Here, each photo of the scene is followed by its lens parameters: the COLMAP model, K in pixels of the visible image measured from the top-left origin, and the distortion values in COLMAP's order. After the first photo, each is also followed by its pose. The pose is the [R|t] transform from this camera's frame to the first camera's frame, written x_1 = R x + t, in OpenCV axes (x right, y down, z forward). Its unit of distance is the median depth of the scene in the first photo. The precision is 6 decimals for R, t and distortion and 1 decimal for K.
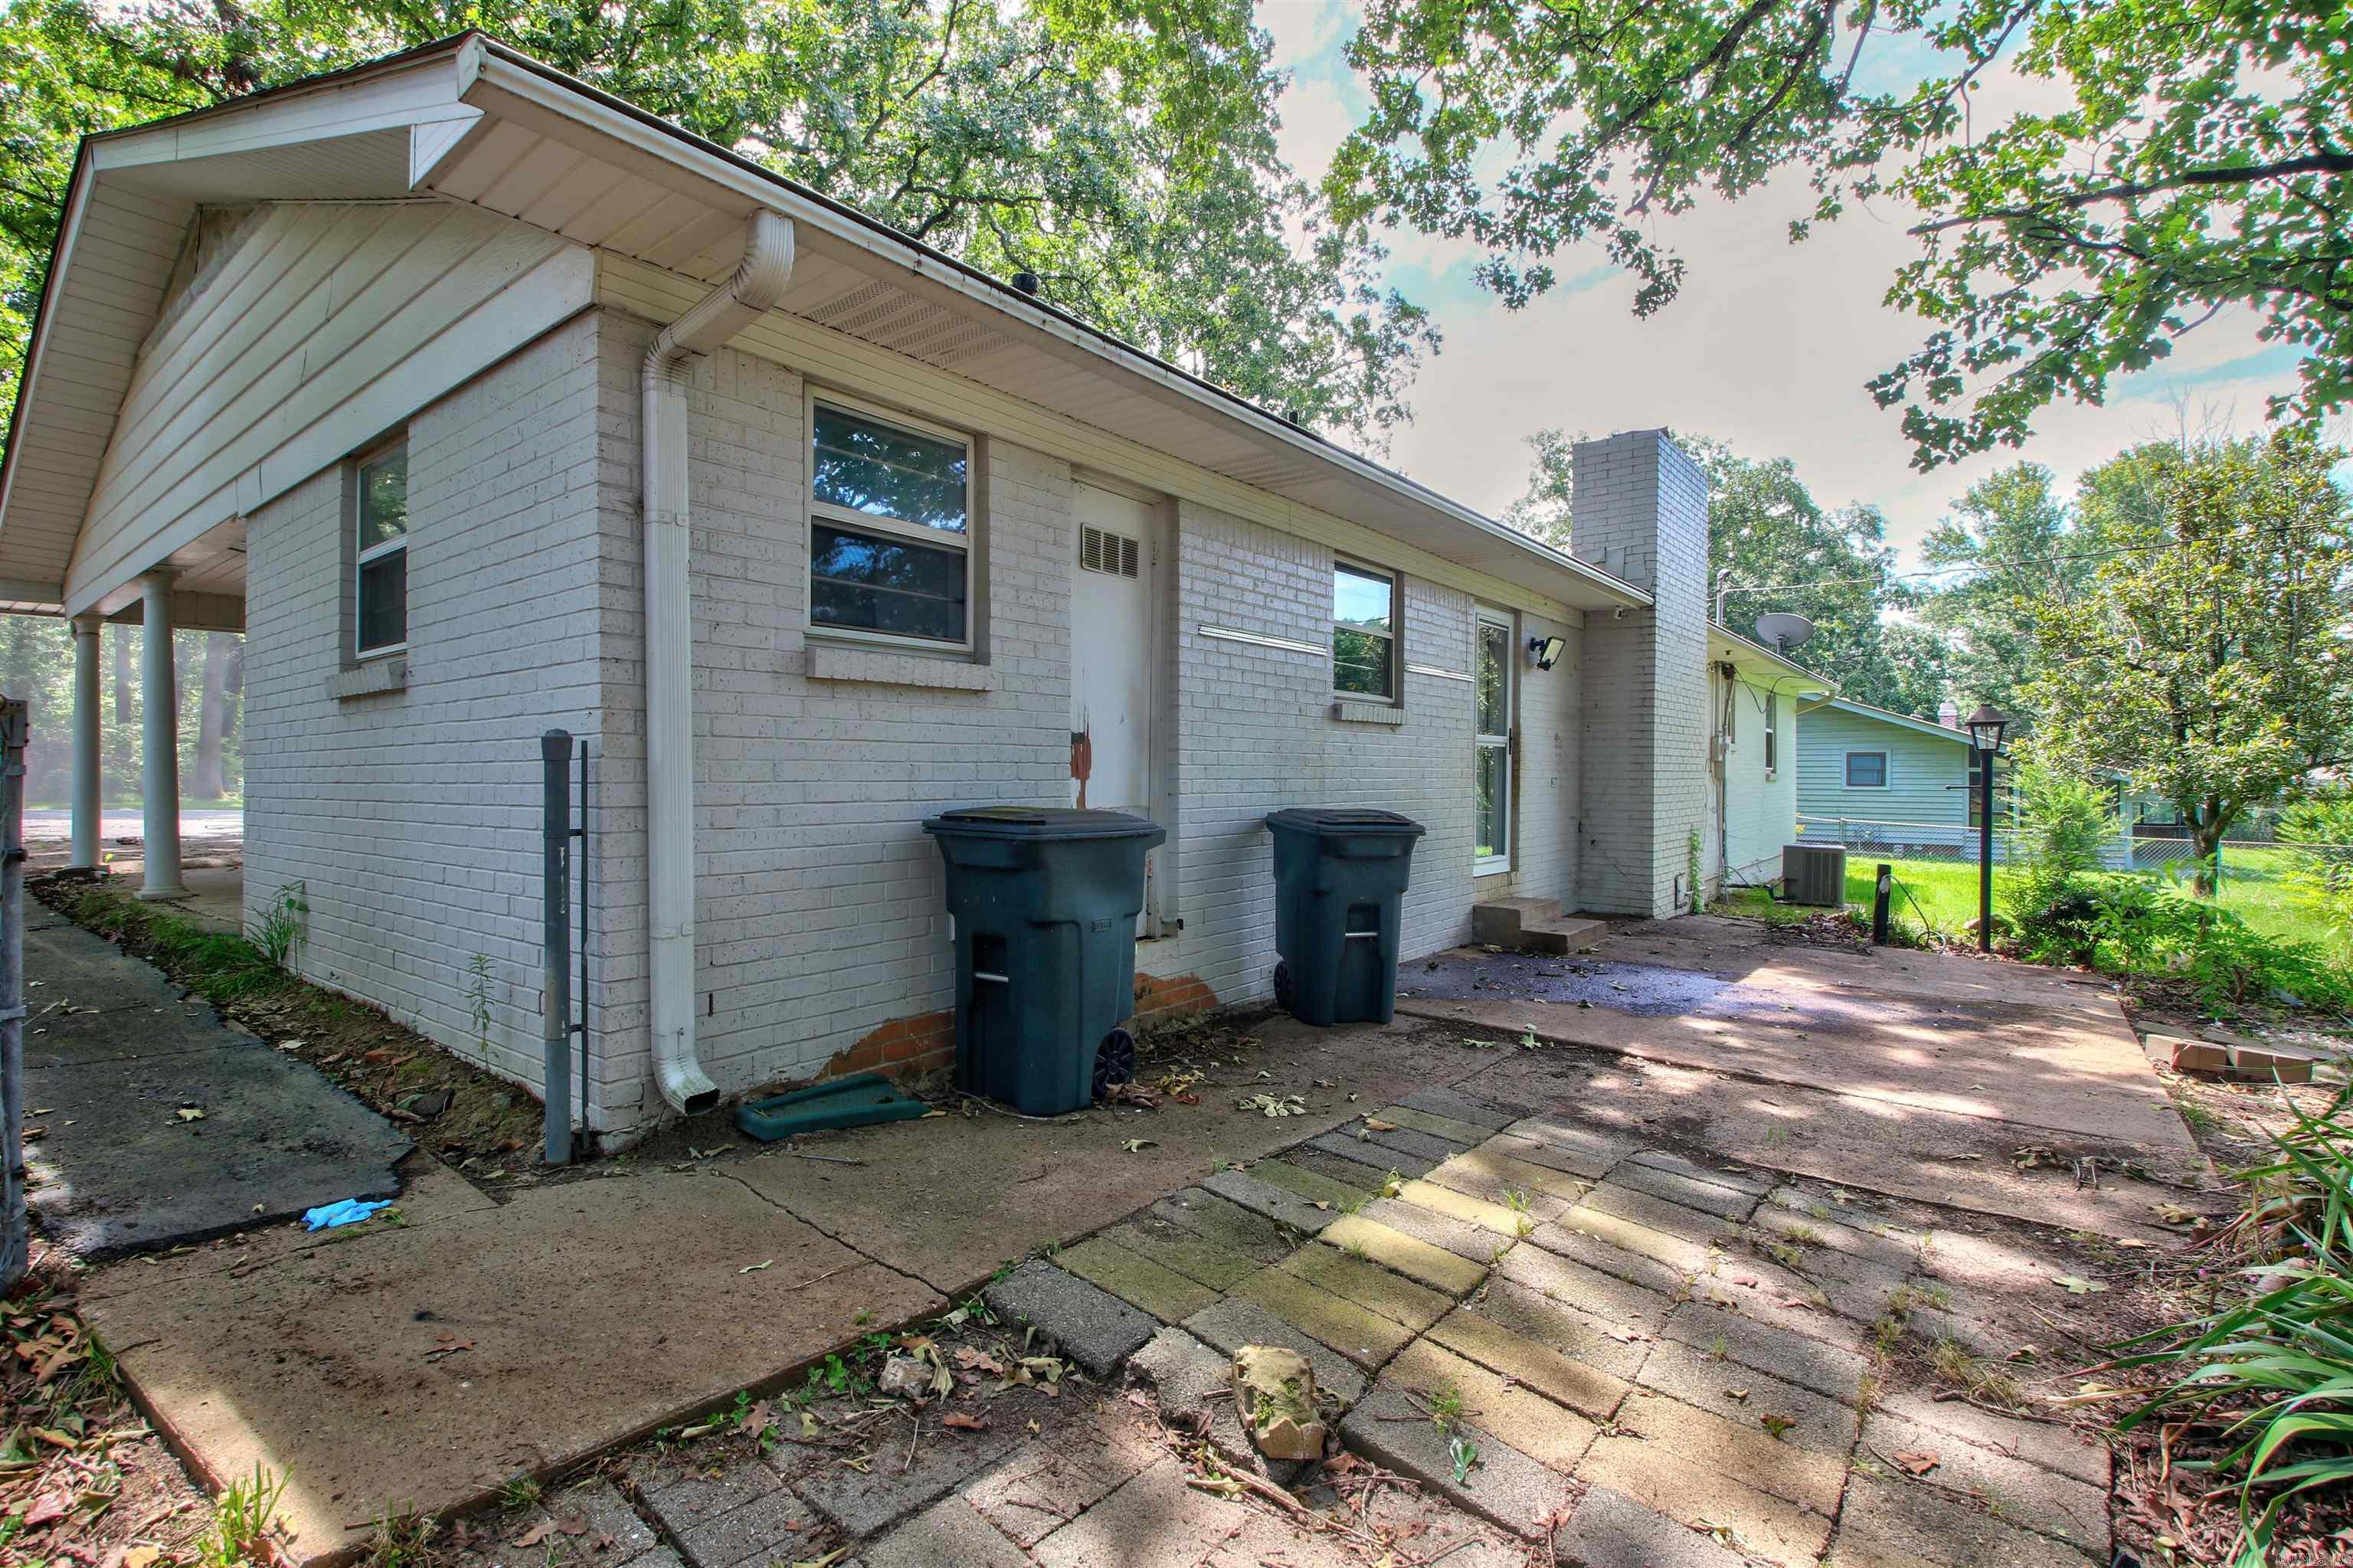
lens RADIAL K [[1091.3, 0, 1181.0], [0, 1091.3, 770.2], [0, 0, 1]] dist [0.014719, -0.025636]
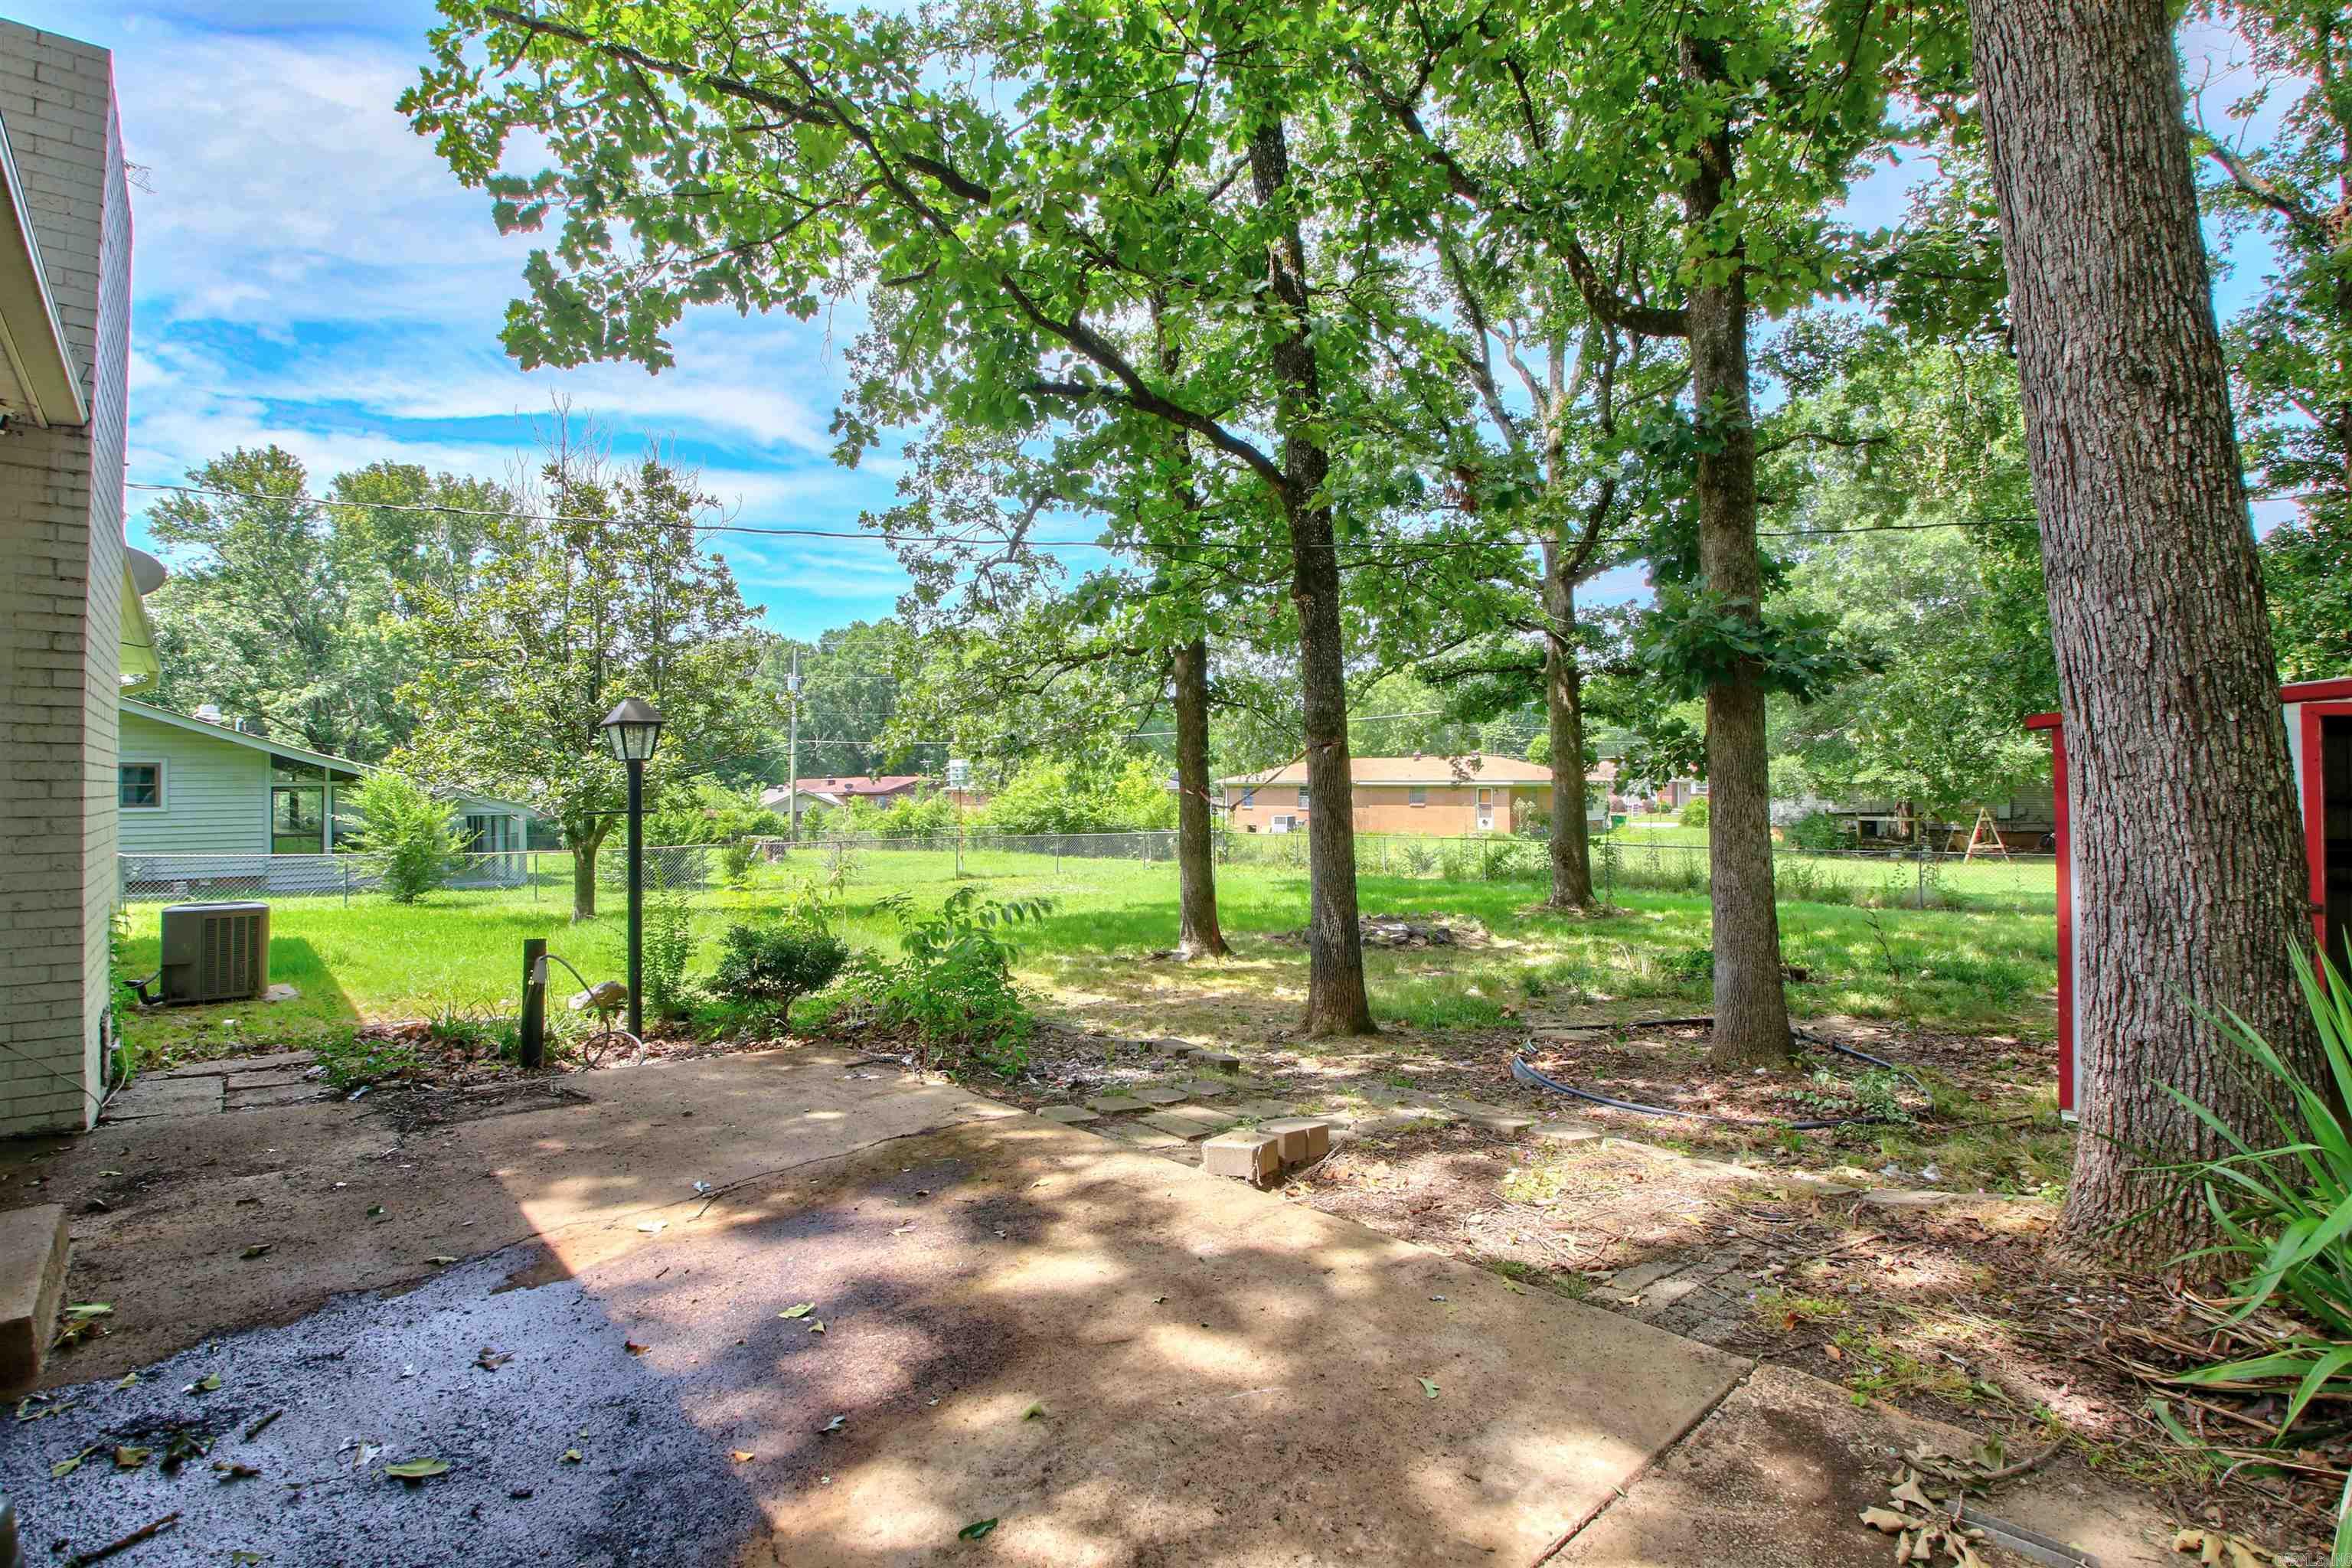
lens RADIAL K [[1082.5, 0, 1176.1], [0, 1082.5, 774.6], [0, 0, 1]] dist [0.012990, -0.030347]
pose [[0.176895, -0.004307, 0.984220, 0.050115], [0.010050, 0.999946, 0.002570, -0.005136], [-0.984179, 0.009437, 0.176928, 0.288008]]
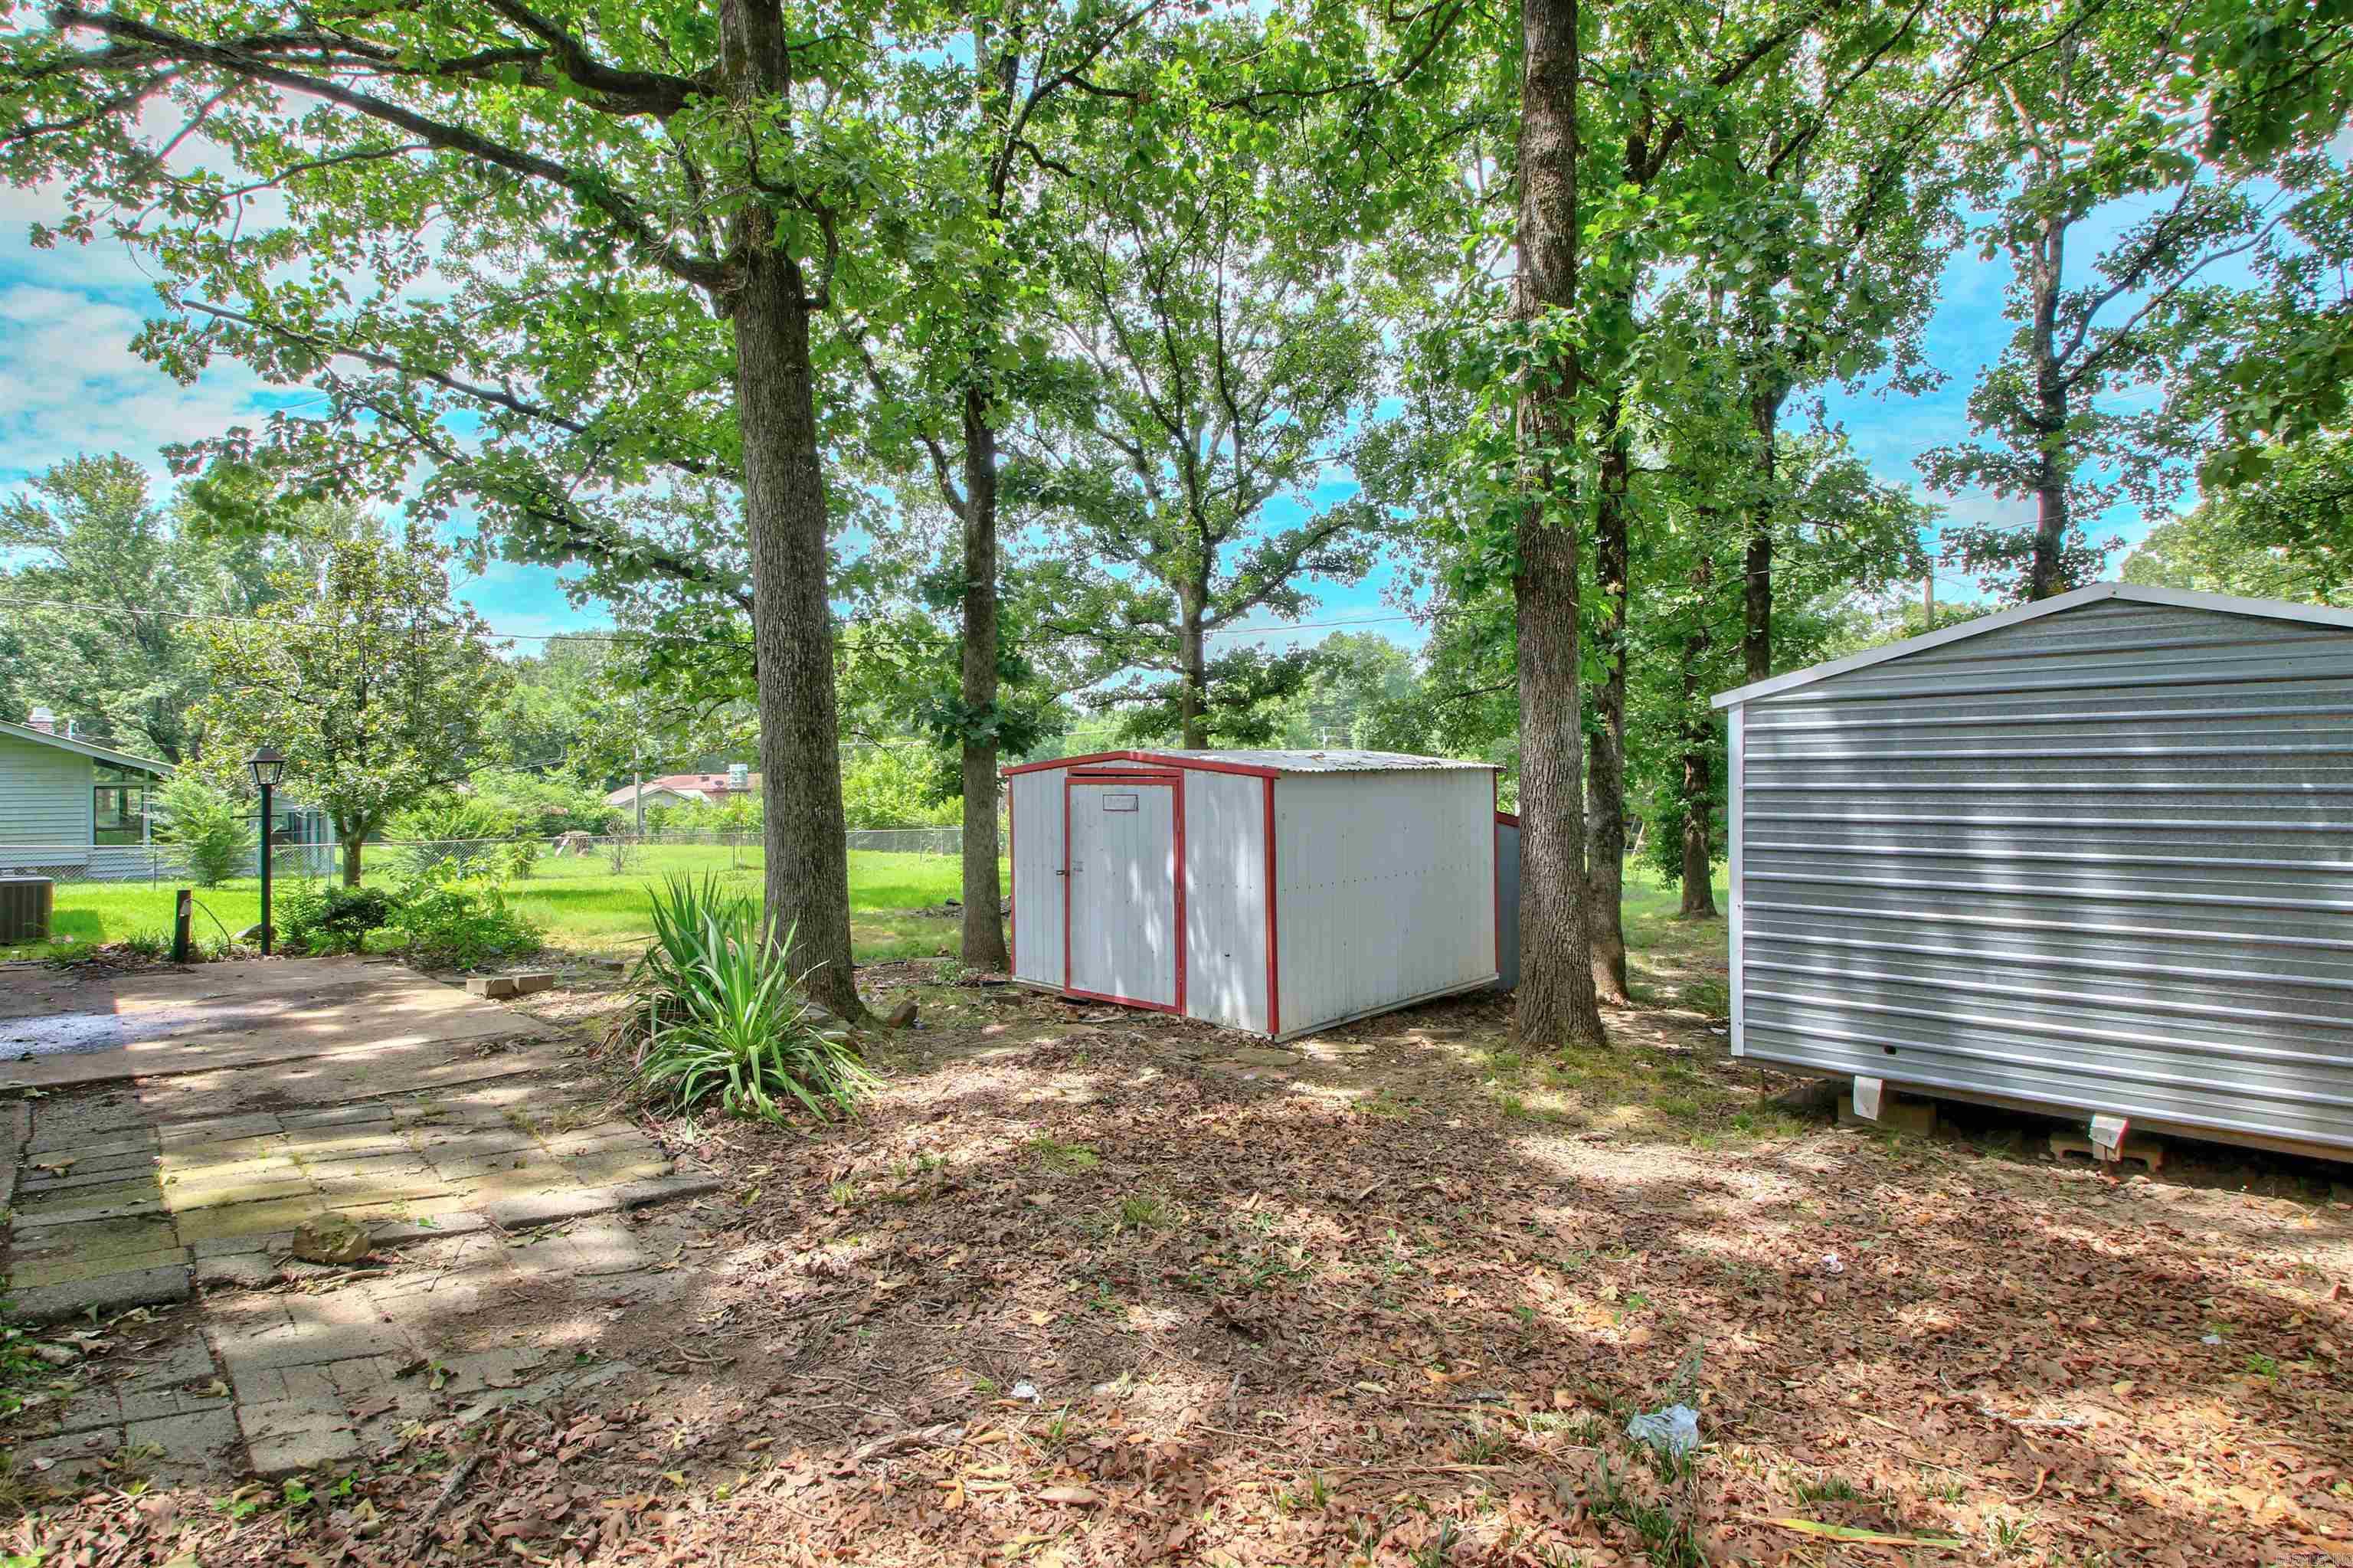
lens RADIAL K [[1091.3, 0, 1181.0], [0, 1091.3, 770.2], [0, 0, 1]] dist [0.014719, -0.025636]
pose [[0.106960, -0.002930, 0.994259, -0.186071], [0.003979, 0.999989, 0.002519, -0.019654], [-0.994255, 0.003686, 0.106970, -0.064729]]
